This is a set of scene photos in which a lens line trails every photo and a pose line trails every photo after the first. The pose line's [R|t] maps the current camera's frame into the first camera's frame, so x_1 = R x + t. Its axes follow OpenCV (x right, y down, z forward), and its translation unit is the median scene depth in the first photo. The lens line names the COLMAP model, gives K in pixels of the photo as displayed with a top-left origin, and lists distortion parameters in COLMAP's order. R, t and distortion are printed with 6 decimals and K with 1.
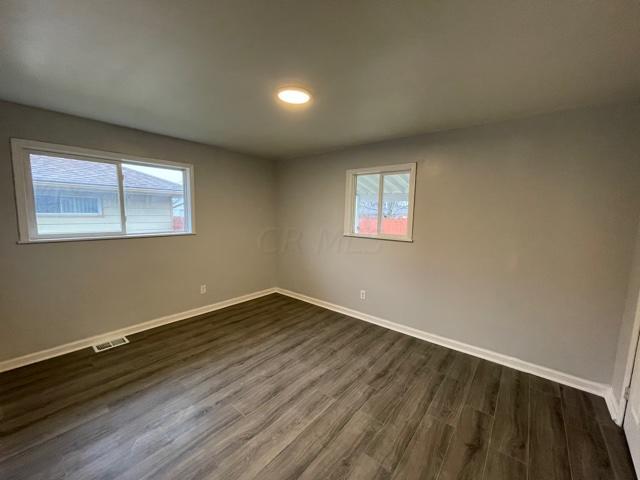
lens RADIAL K [[259.7, 0, 321.5], [0, 259.7, 241.6], [0, 0, 1]] dist [-0.002248, 0.000137]
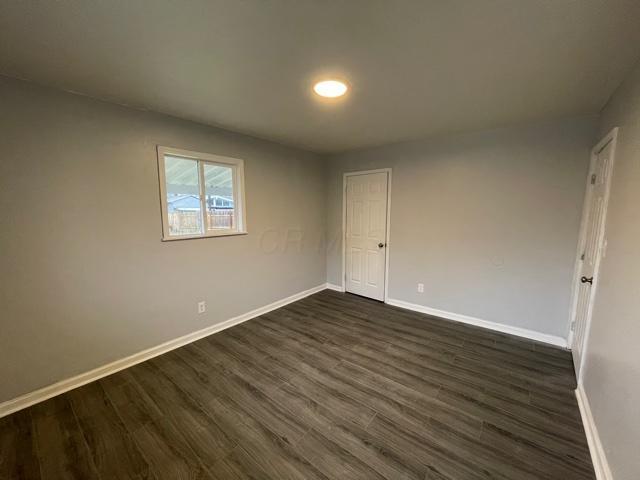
lens RADIAL K [[259.7, 0, 321.1], [0, 259.7, 240.3], [0, 0, 1]] dist [-0.002248, 0.000137]
pose [[-0.008794, -0.147042, 0.989091, -0.854168], [0.118906, 0.981958, 0.147039, -0.107948], [-0.992867, 0.118902, 0.008849, 0.813079]]
